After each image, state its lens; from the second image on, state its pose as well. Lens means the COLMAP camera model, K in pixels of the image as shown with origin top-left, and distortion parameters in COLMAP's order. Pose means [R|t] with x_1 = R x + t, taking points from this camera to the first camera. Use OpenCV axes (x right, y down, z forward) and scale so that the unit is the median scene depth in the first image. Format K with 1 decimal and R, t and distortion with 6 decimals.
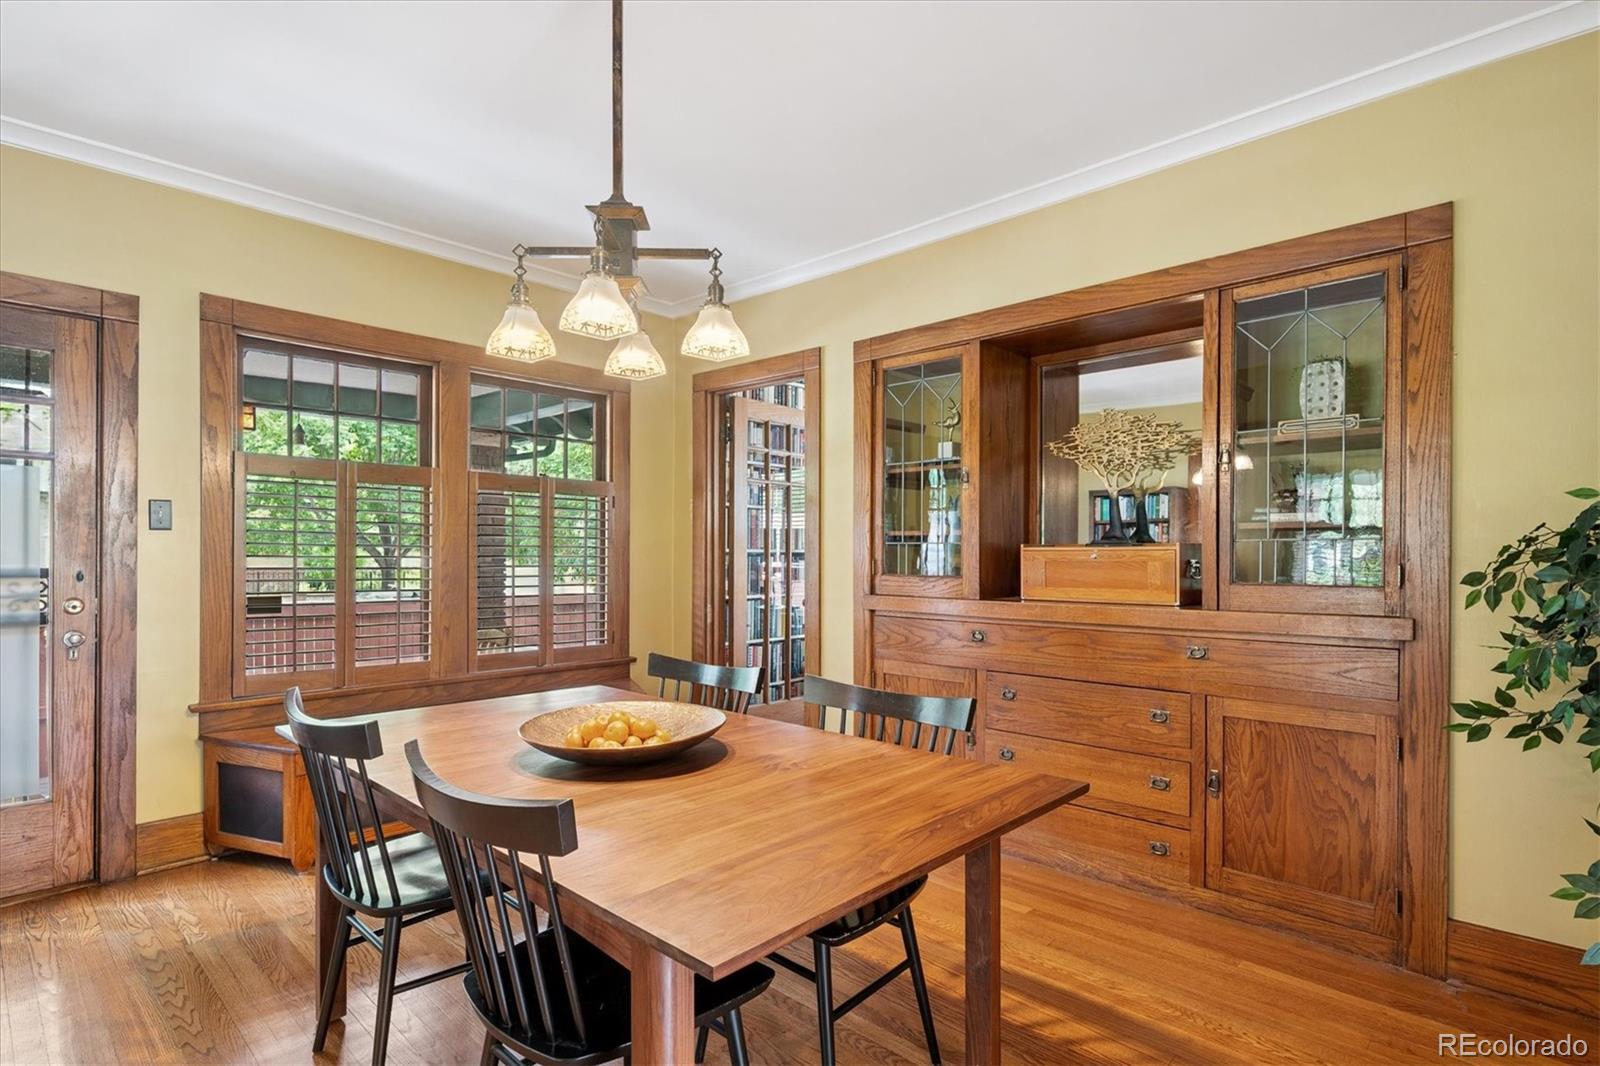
lens RADIAL K [[799.4, 0, 802.6], [0, 799.4, 561.3], [0, 0, 1]] dist [-0.006578, -0.001553]
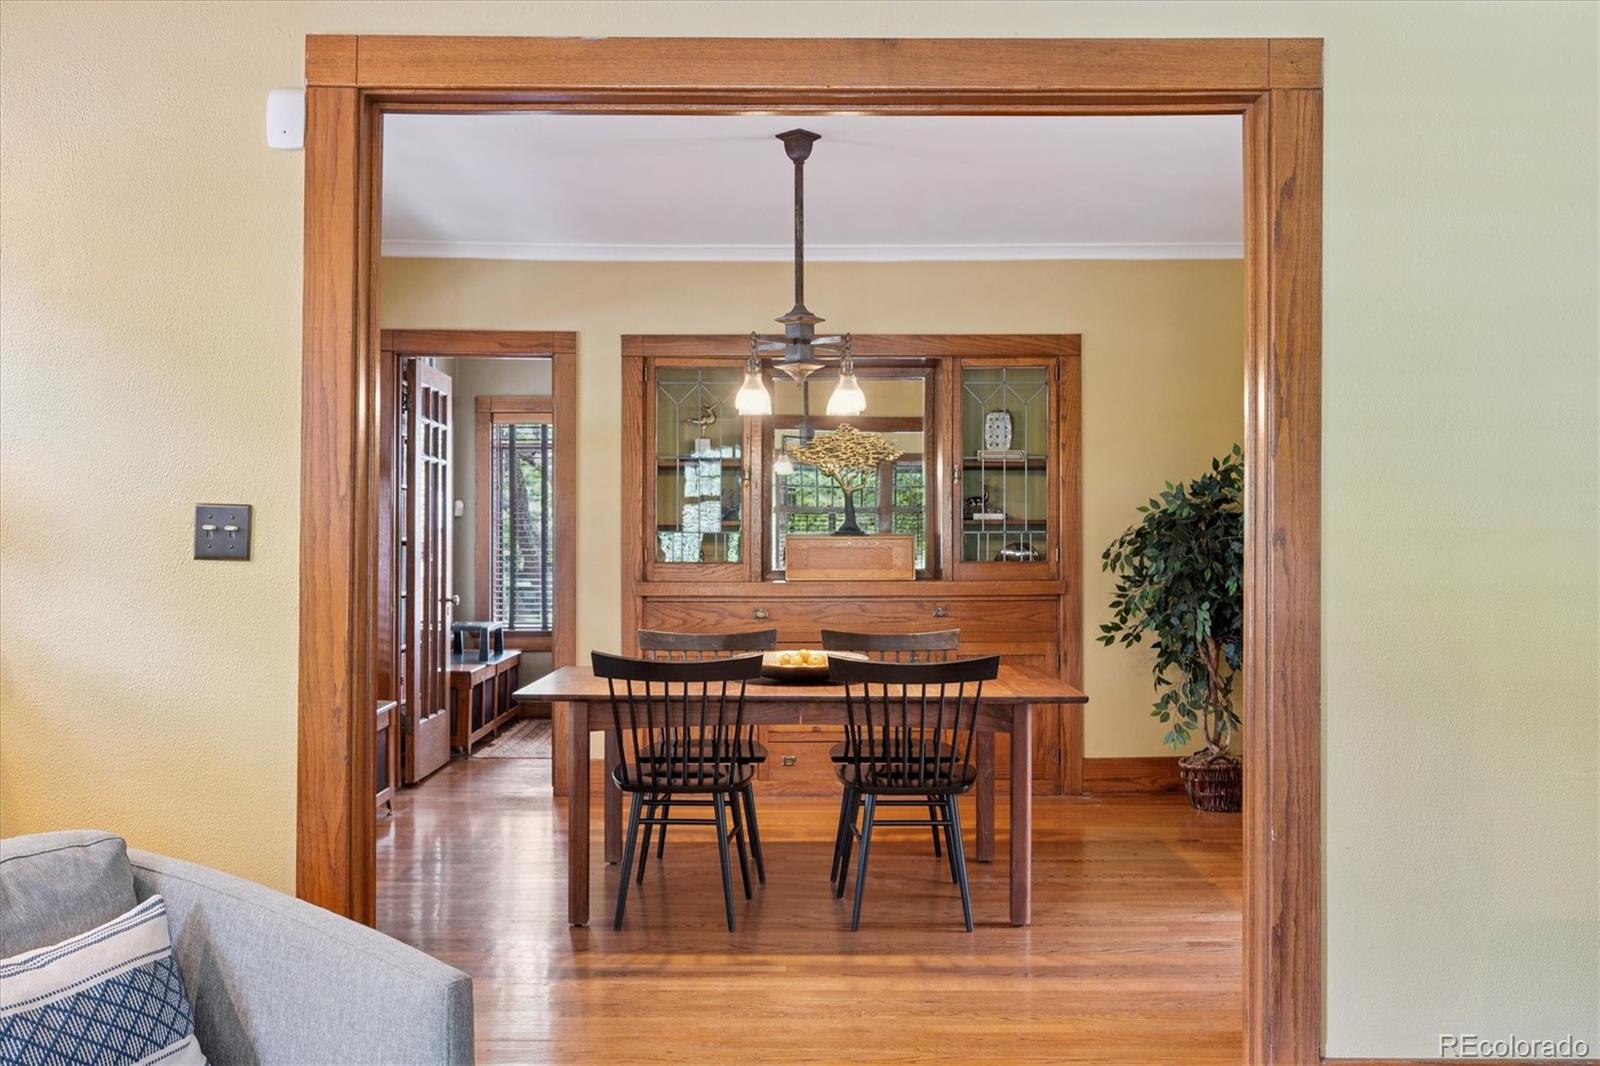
lens RADIAL K [[1344.9, 0, 796.2], [0, 1344.9, 531.3], [0, 0, 1]] dist [-0.001685, 0.008823]
pose [[0.727165, 0.000477, 0.686462, -1.331228], [0.008573, 0.999915, -0.009776, -0.006871], [-0.686409, 0.012994, 0.727100, -0.555371]]
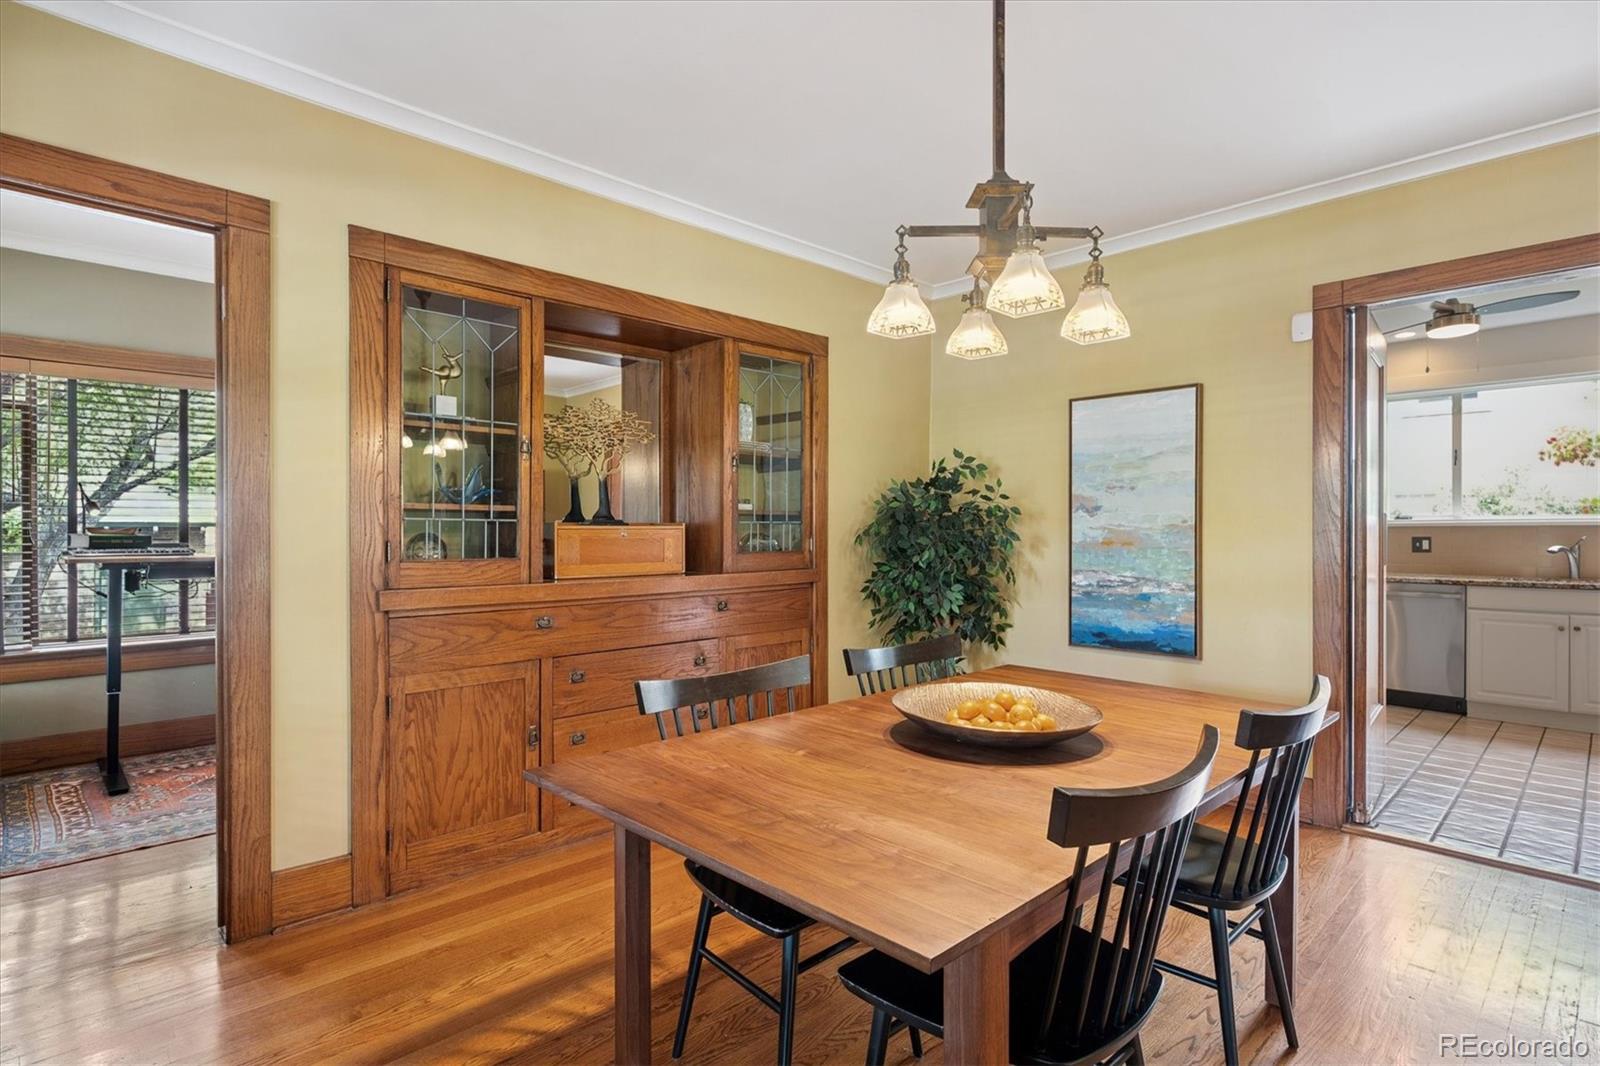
lens RADIAL K [[799.4, 0, 798.3], [0, 799.4, 537.3], [0, 0, 1]] dist [-0.006578, -0.001553]
pose [[0.049156, -0.009302, 0.998748, -0.842053], [0.010960, 0.999901, 0.008773, -0.010856], [-0.998731, 0.010515, 0.049253, 0.818738]]
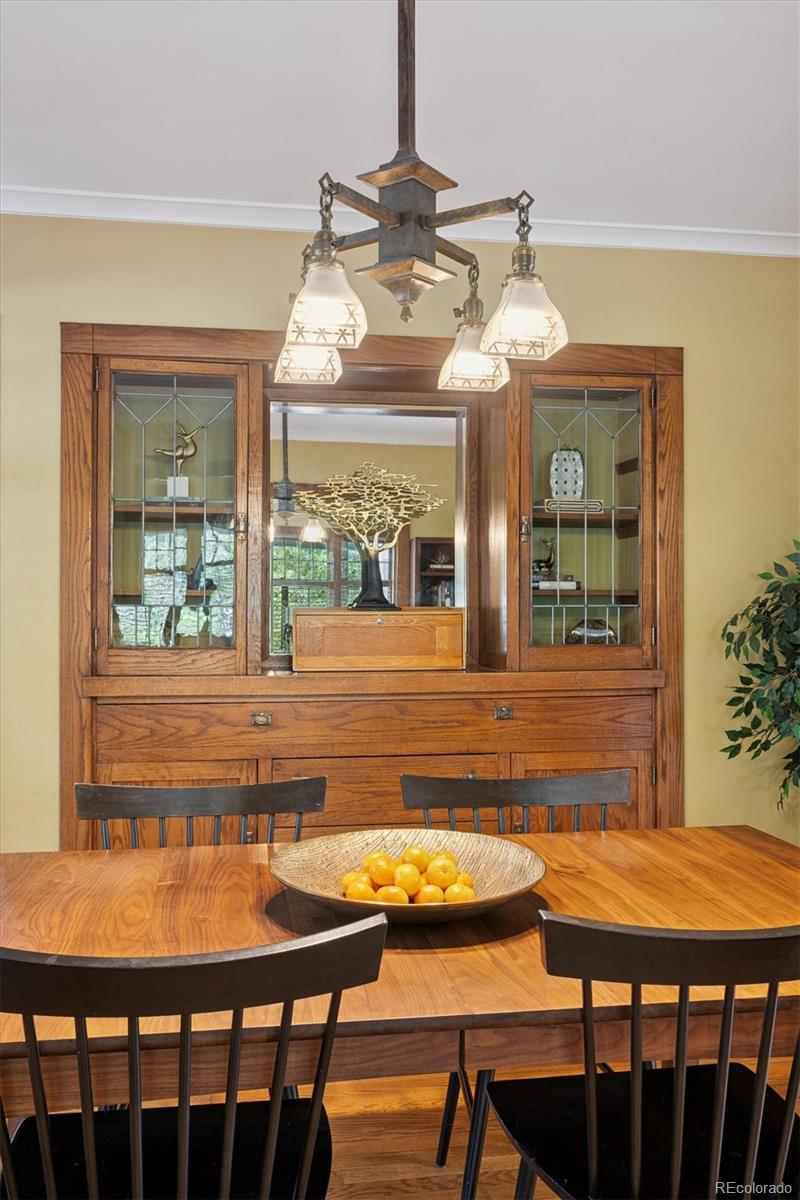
lens RADIAL K [[1041.7, 0, 395.2], [0, 1041.7, 602.3], [0, 0, 1]] dist [-0.010506, 0.004402]
pose [[0.608093, 0.003616, 0.793858, -0.684343], [0.008660, 0.999900, -0.011187, -0.016949], [-0.793819, 0.013678, 0.608000, 0.286058]]
